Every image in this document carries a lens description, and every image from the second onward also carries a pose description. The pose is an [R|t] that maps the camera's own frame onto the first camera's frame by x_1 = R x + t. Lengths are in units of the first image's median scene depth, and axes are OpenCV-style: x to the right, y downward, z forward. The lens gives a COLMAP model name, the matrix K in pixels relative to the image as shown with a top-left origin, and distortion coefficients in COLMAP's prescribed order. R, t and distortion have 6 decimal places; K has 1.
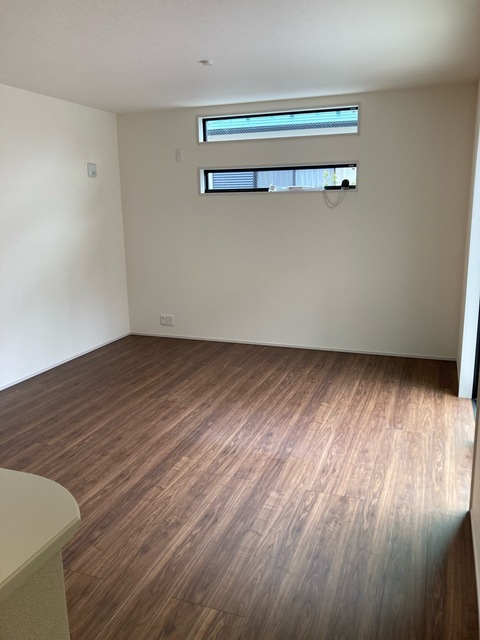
lens RADIAL K [[528.7, 0, 240.0], [0, 528.7, 319.3], [0, 0, 1]] dist [-0.000453, 0.009132]
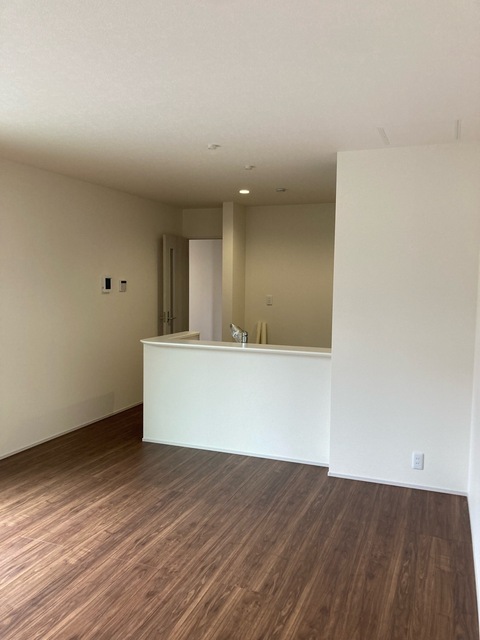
lens RADIAL K [[528.7, 0, 240.0], [0, 528.7, 320.1], [0, 0, 1]] dist [-0.000453, 0.009132]
pose [[-0.999935, 0.001074, 0.011356, -0.404946], [0.004291, 0.957863, 0.287195, -0.385857], [-0.010569, 0.287225, -0.957805, 1.772567]]
